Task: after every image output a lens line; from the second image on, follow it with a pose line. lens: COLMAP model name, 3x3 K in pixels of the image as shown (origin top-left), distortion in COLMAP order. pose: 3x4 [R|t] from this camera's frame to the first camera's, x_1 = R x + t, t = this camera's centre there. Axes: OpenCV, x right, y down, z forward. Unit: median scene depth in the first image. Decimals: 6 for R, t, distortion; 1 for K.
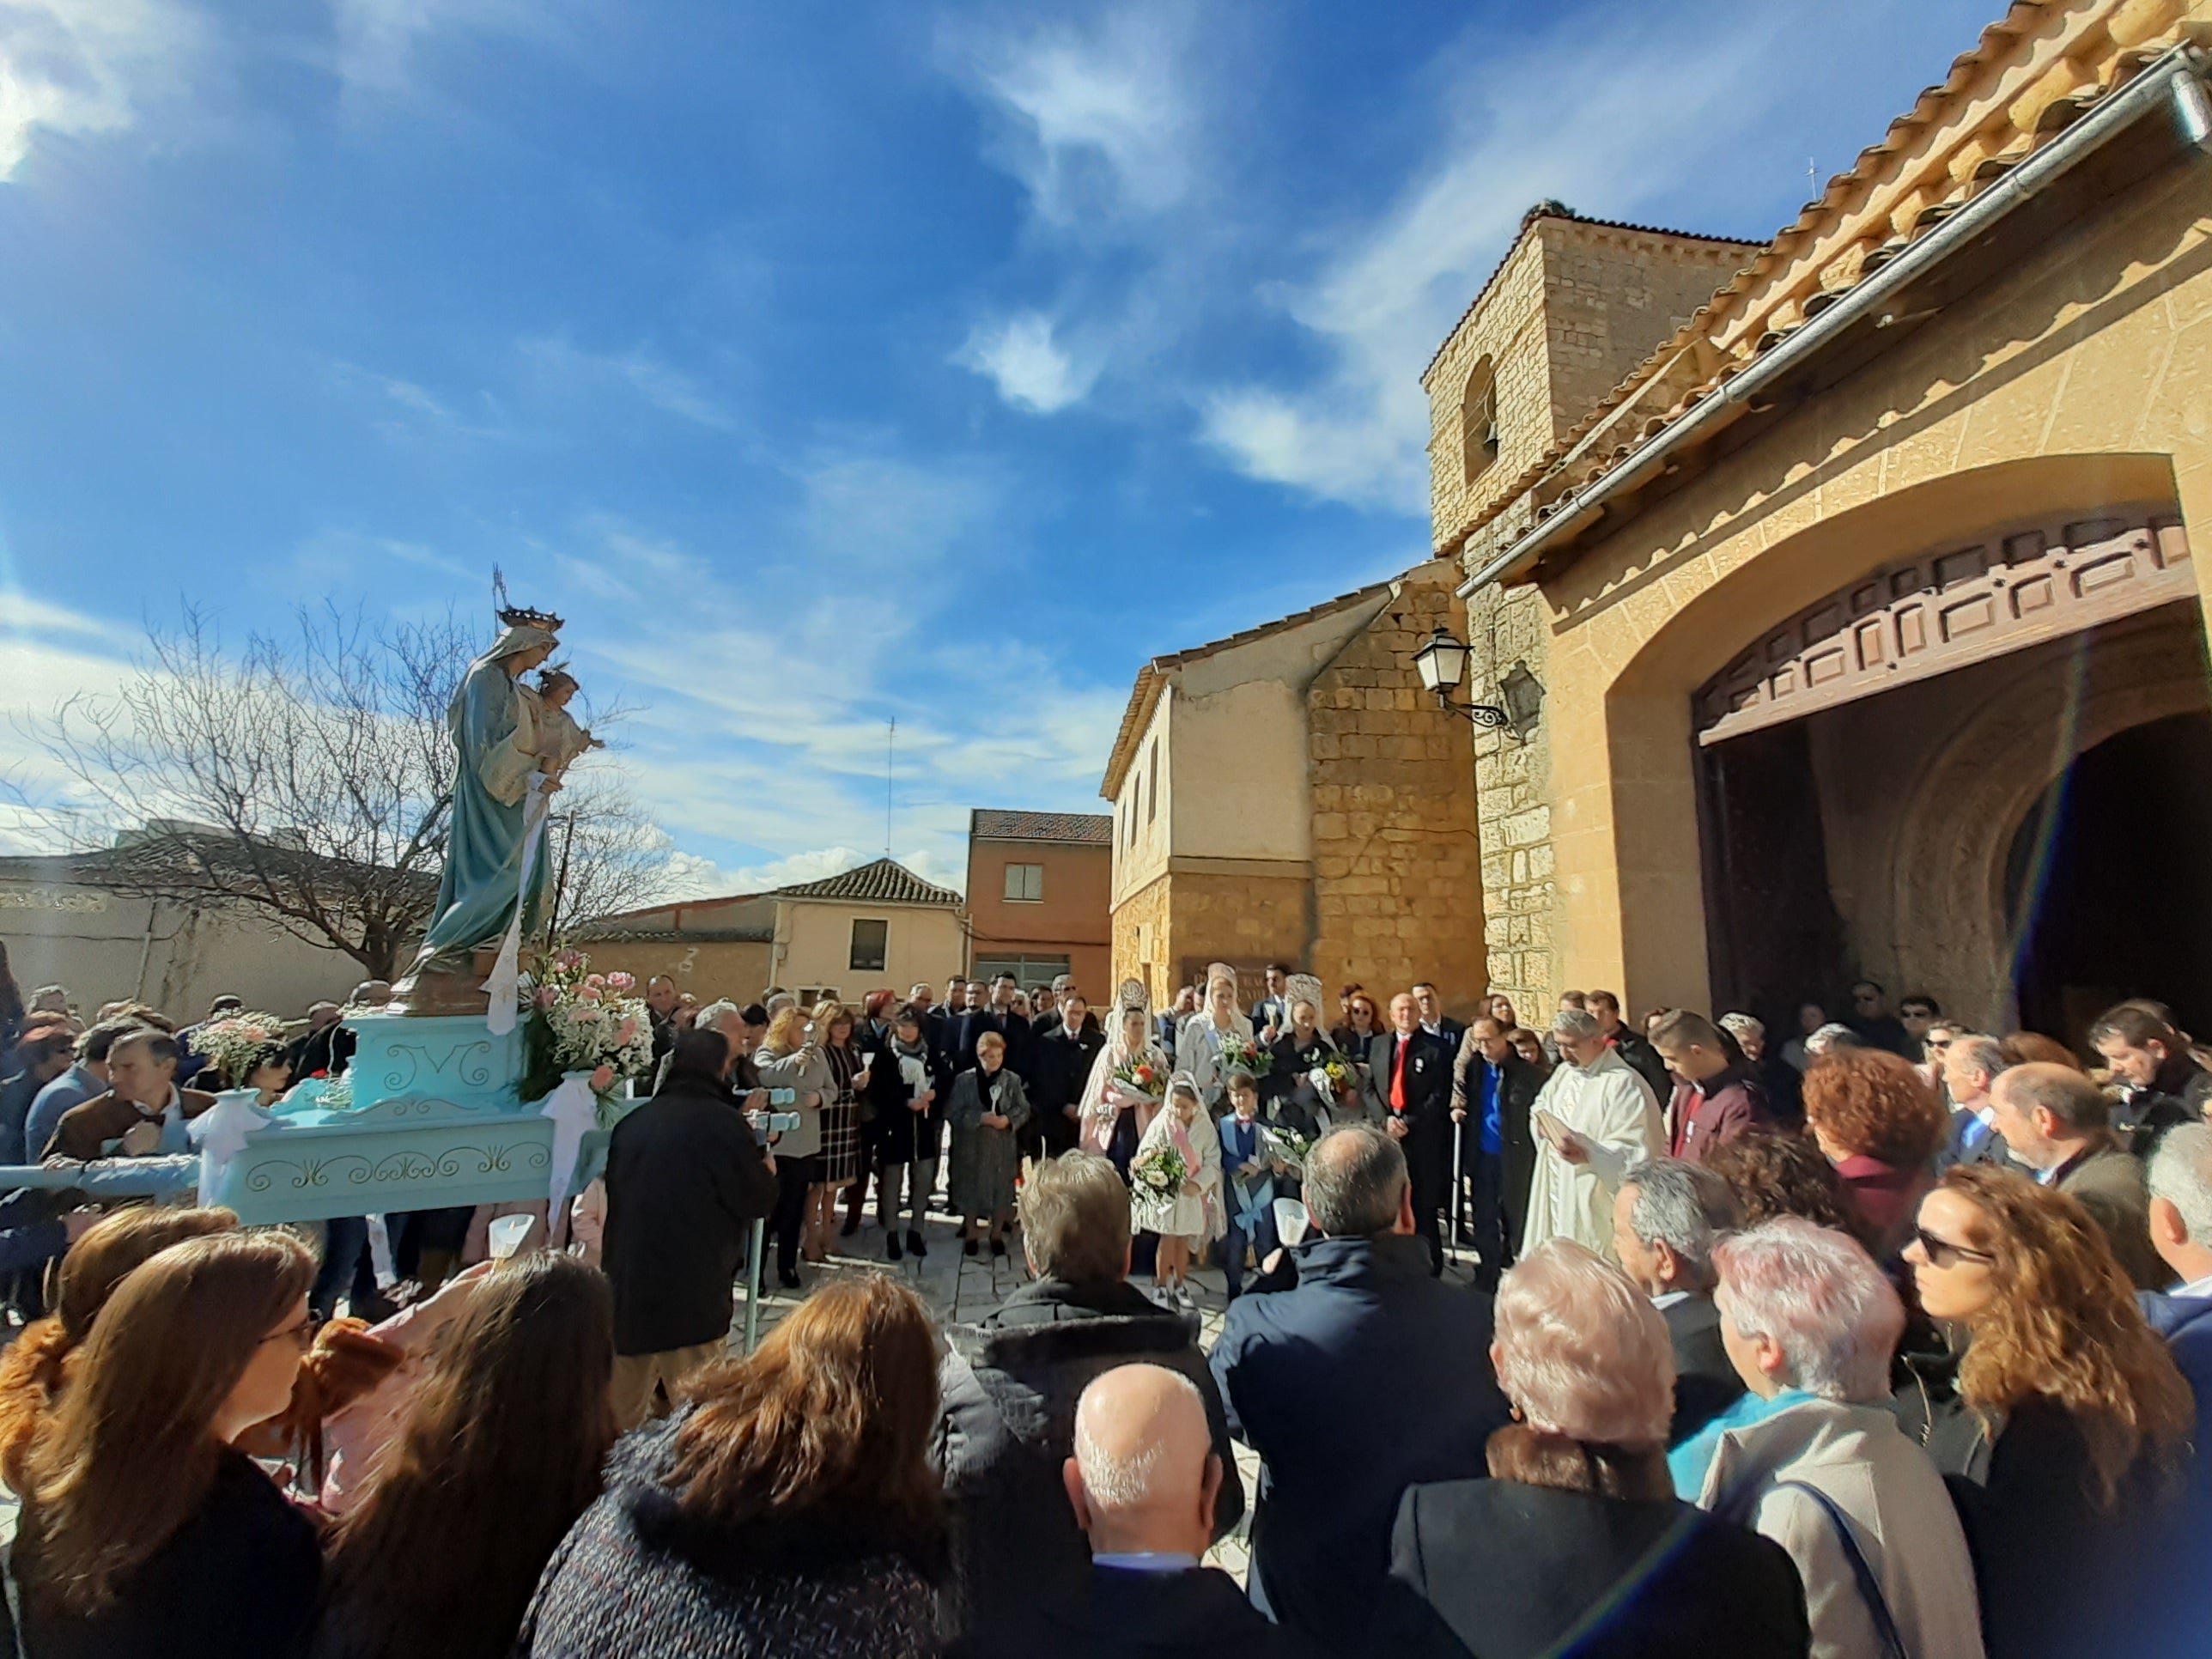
lens RADIAL K [[879.5, 0, 1109.8], [0, 879.5, 818.0], [0, 0, 1]] dist [0.000447, -0.000740]
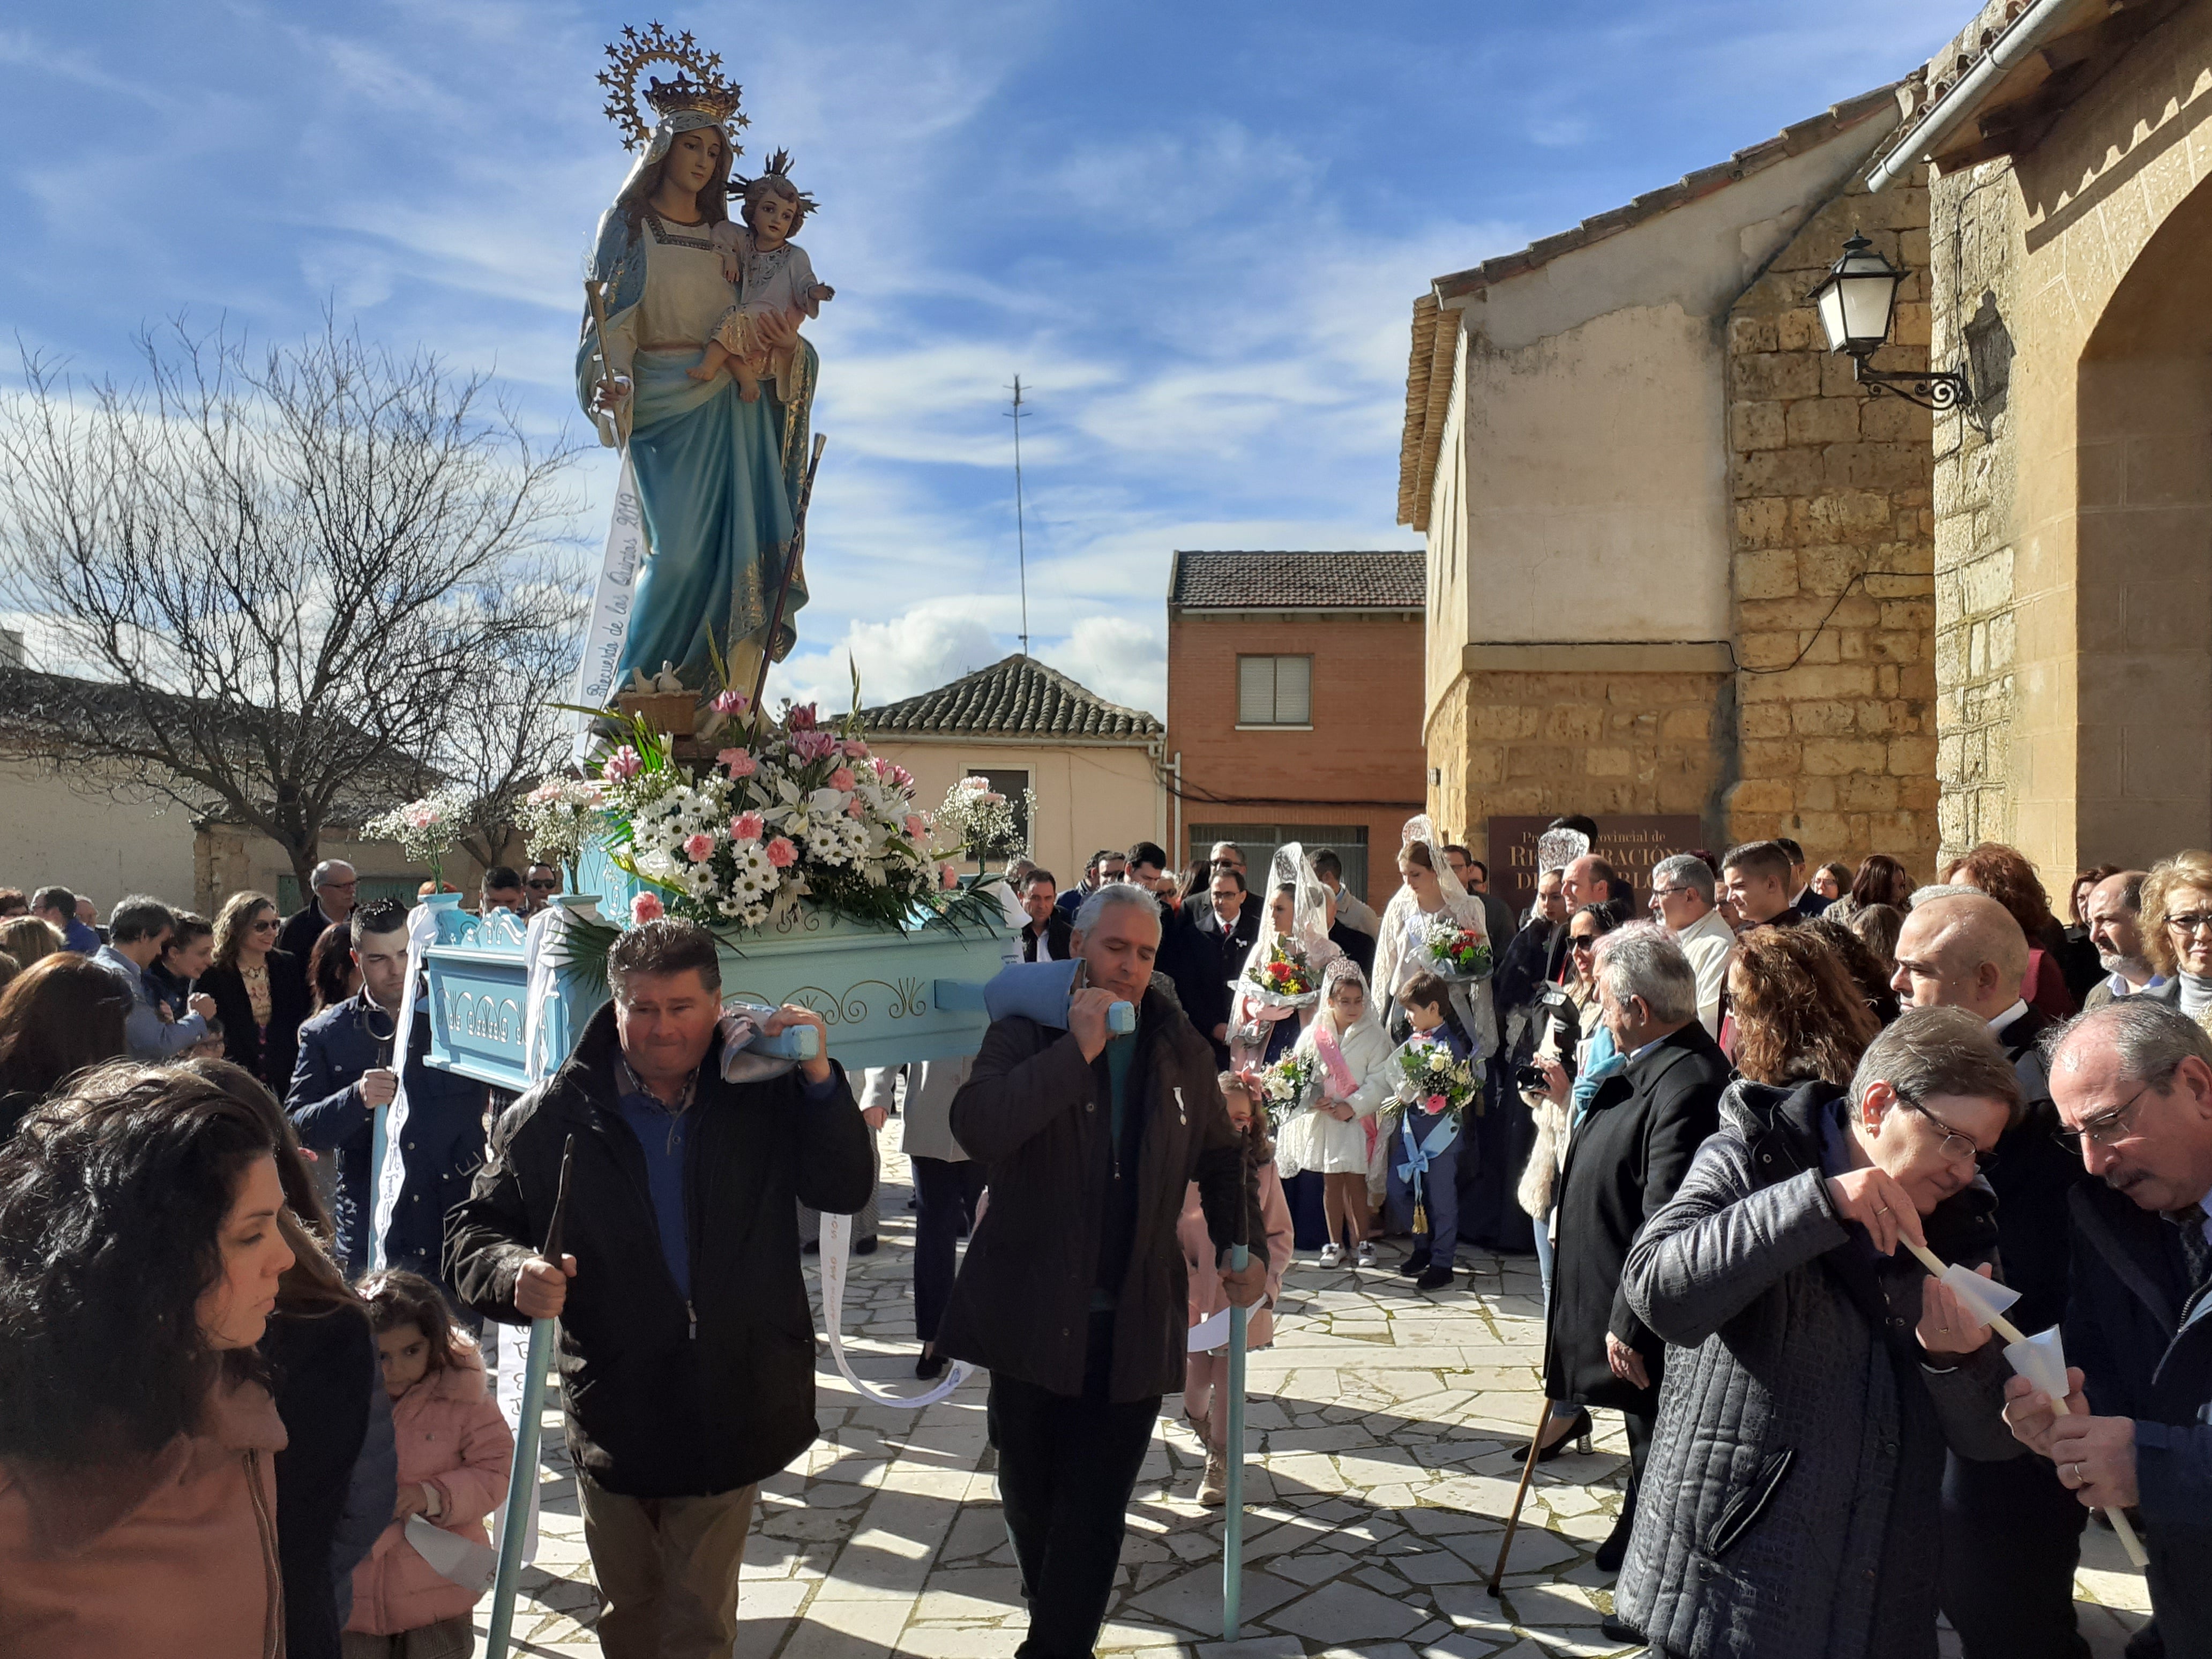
lens RADIAL K [[1804.7, 0, 1107.2], [0, 1804.7, 836.1], [0, 0, 1]] dist [0.050172, -0.144710]
pose [[0.977091, -0.017543, -0.212096, 0.088539], [0.050292, 0.987404, 0.150015, -0.020370], [0.206792, -0.157245, 0.965666, -0.200781]]
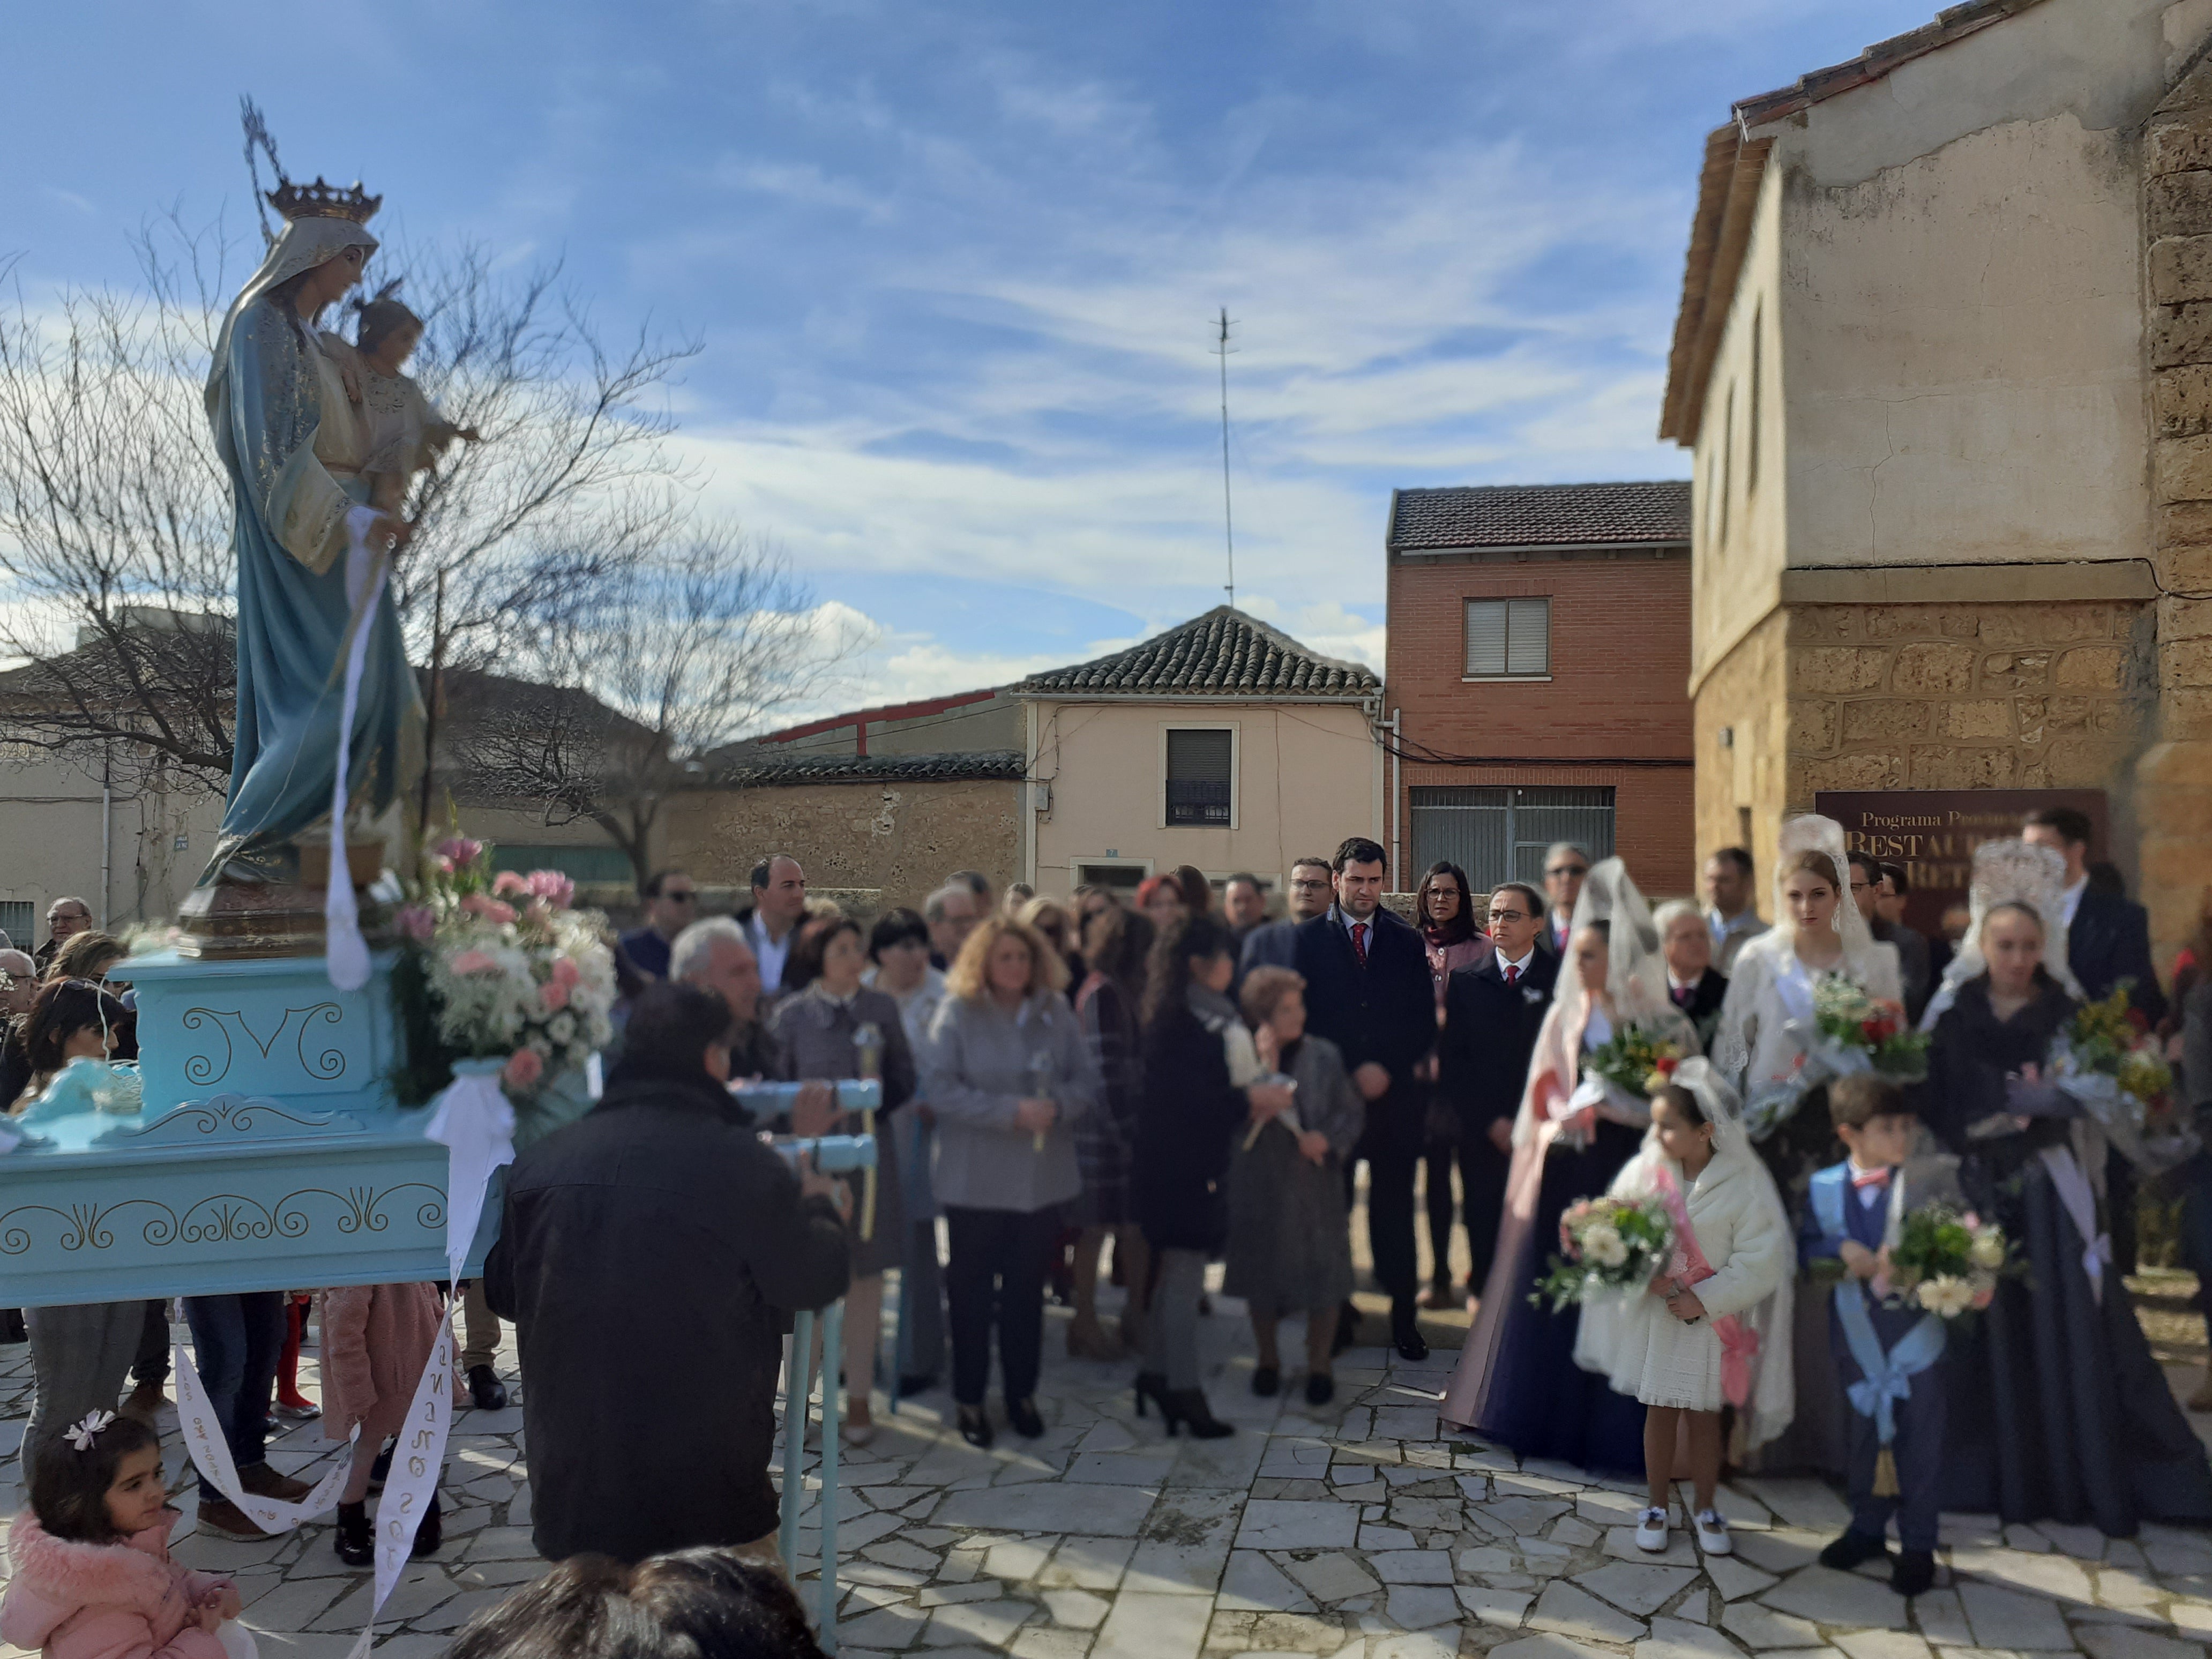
lens RADIAL K [[1792.5, 0, 1110.8], [0, 1792.5, 802.0], [0, 0, 1]] dist [0.018247, -0.018352]
pose [[0.945820, -0.023463, -0.323844, 0.038957], [0.075383, 0.986001, 0.148725, -0.000247], [0.315821, -0.165080, 0.934348, 0.031636]]
